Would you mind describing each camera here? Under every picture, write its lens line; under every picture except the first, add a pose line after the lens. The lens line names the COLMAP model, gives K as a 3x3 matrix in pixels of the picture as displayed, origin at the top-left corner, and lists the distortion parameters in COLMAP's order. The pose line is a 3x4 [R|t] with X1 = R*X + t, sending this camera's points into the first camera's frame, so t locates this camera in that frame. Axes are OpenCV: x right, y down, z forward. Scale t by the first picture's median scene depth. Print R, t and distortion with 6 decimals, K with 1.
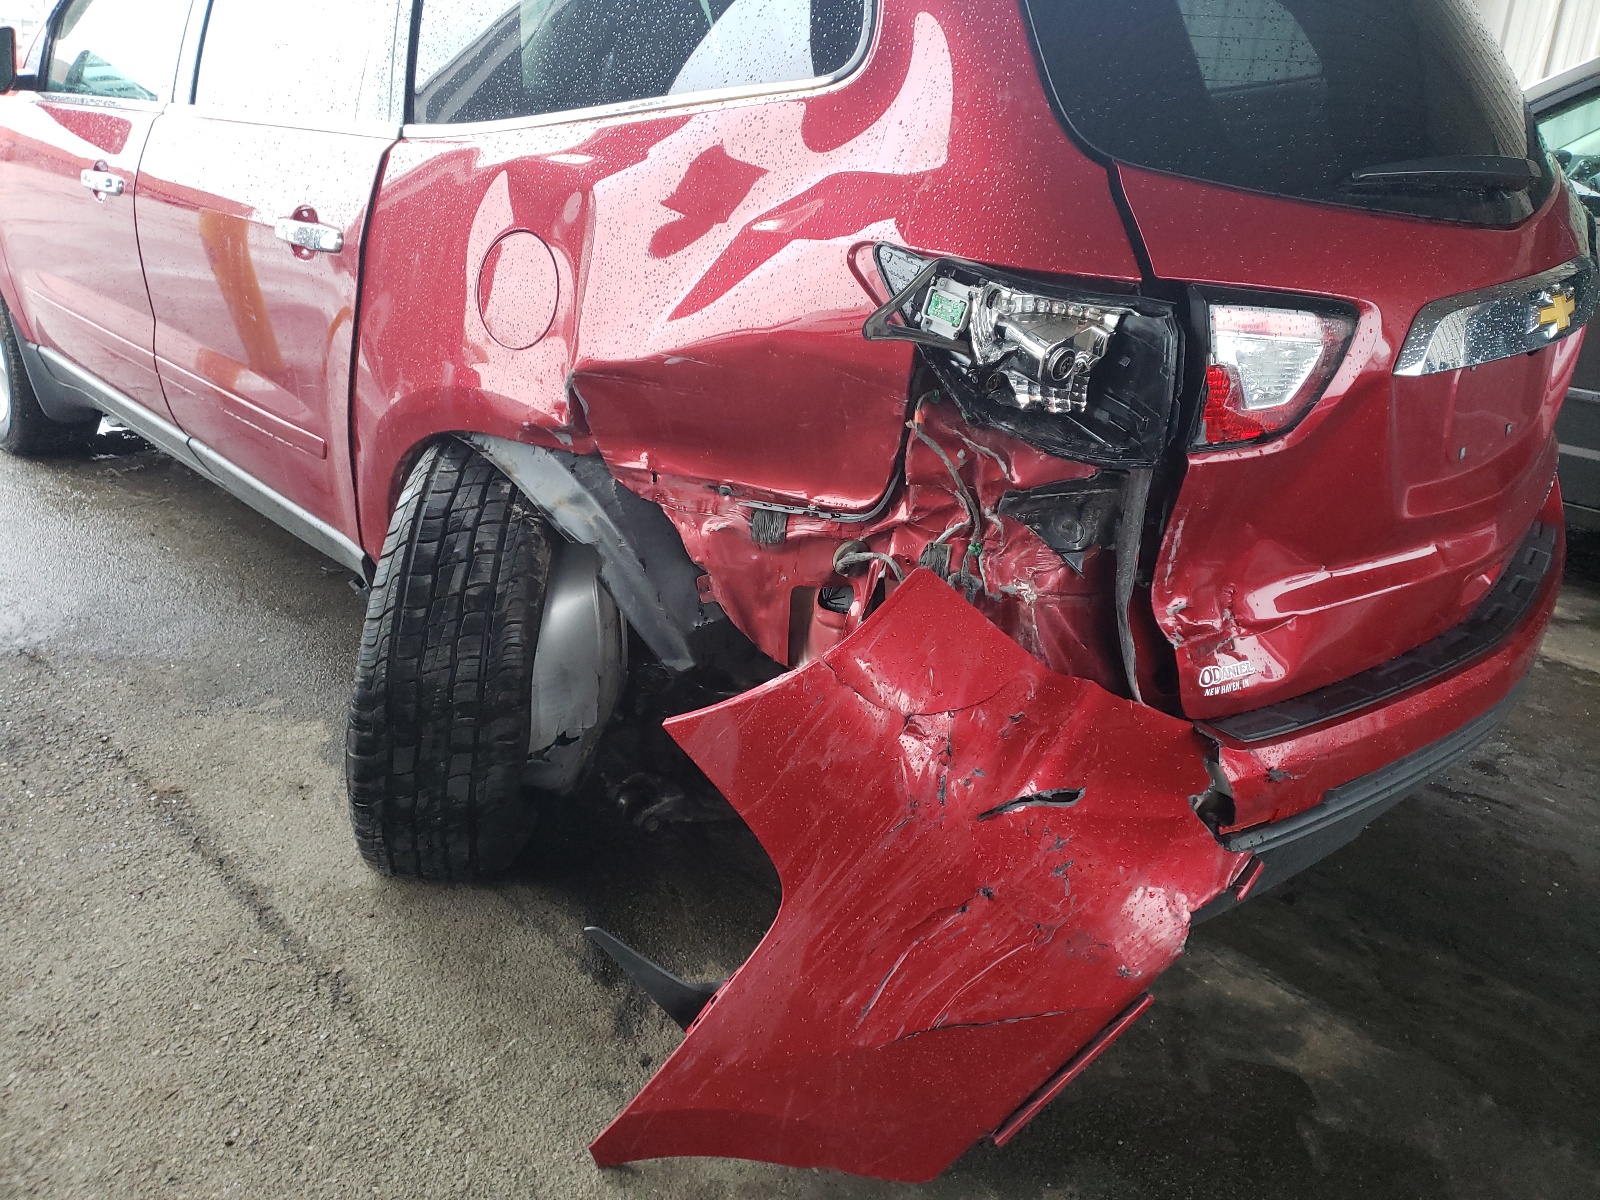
lens RADIAL K [[1211.9, 0, 800.0], [0, 1211.9, 600.0], [0, 0, 1]] dist [0.072402, -0.001475]
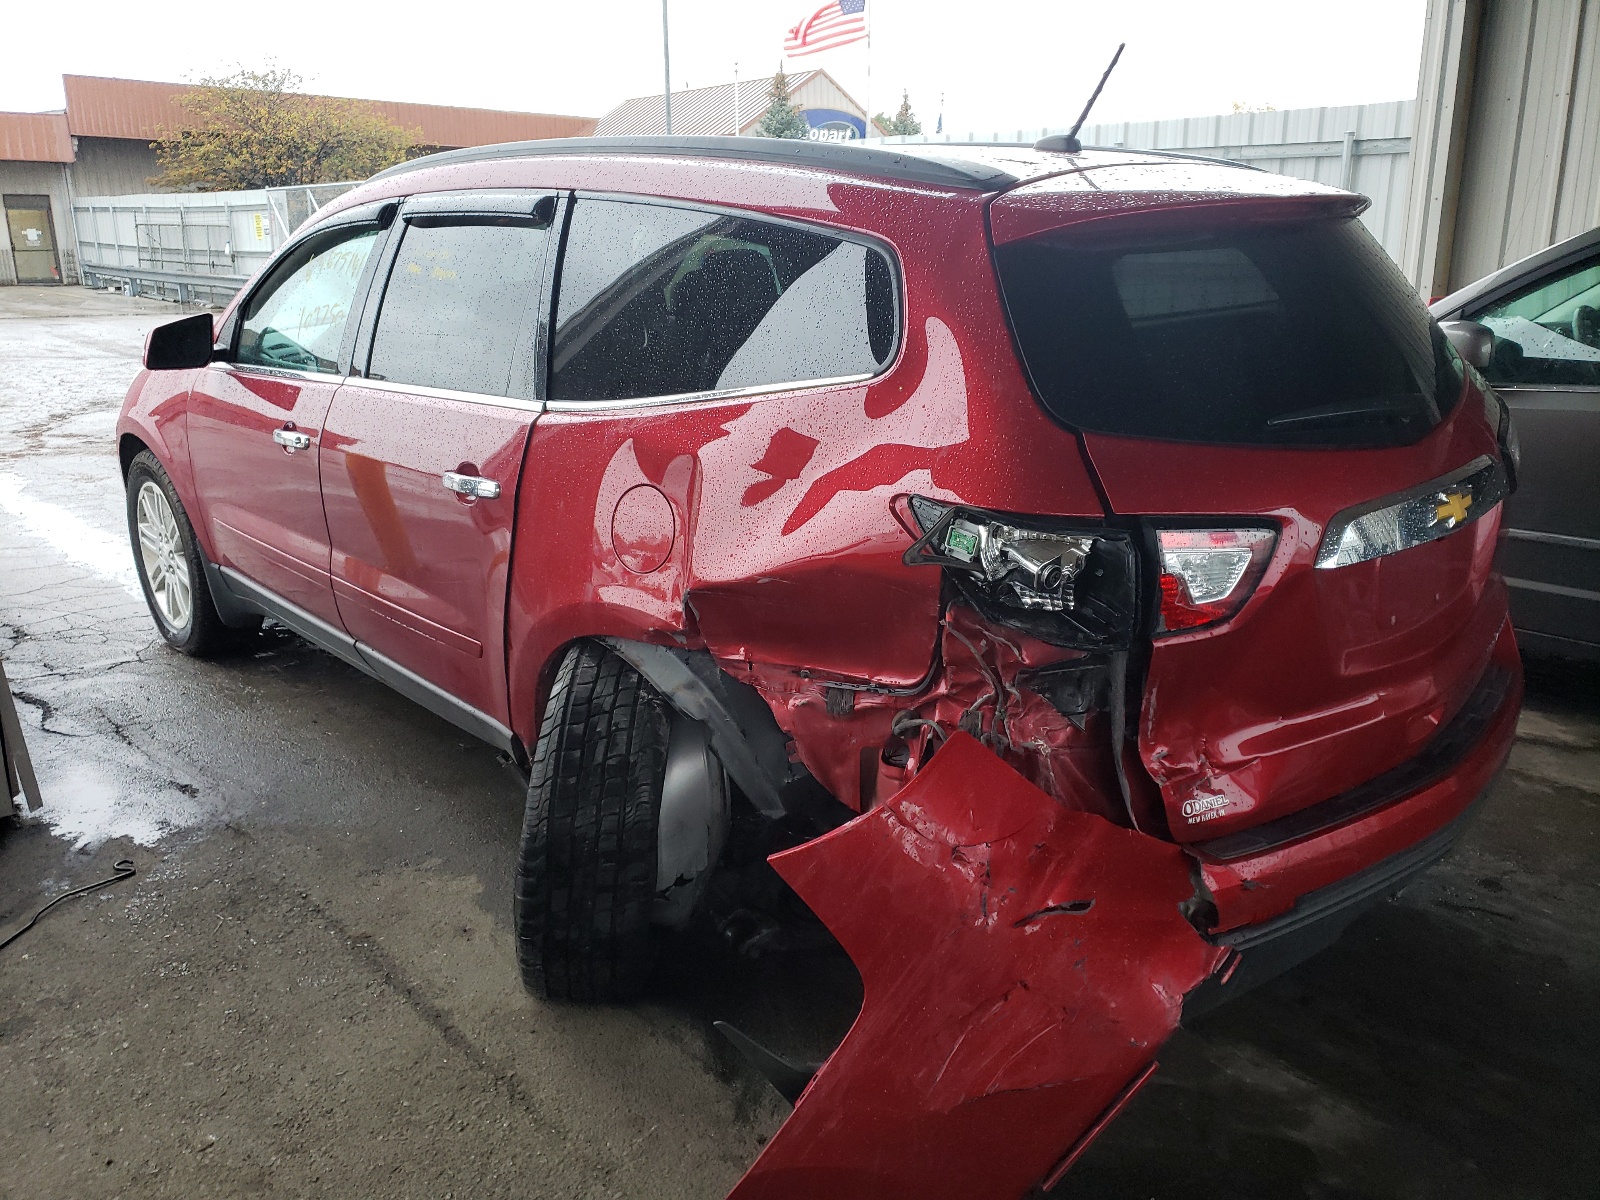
lens RADIAL K [[1222.3, 0, 790.4], [0, 1222.3, 580.7], [0, 0, 1]] dist [0.088370, -0.160948]
pose [[0.996914, -0.047930, -0.062177, 0.008000], [0.038804, 0.989324, -0.140473, -0.007035], [0.068246, 0.137626, 0.988130, -0.302254]]
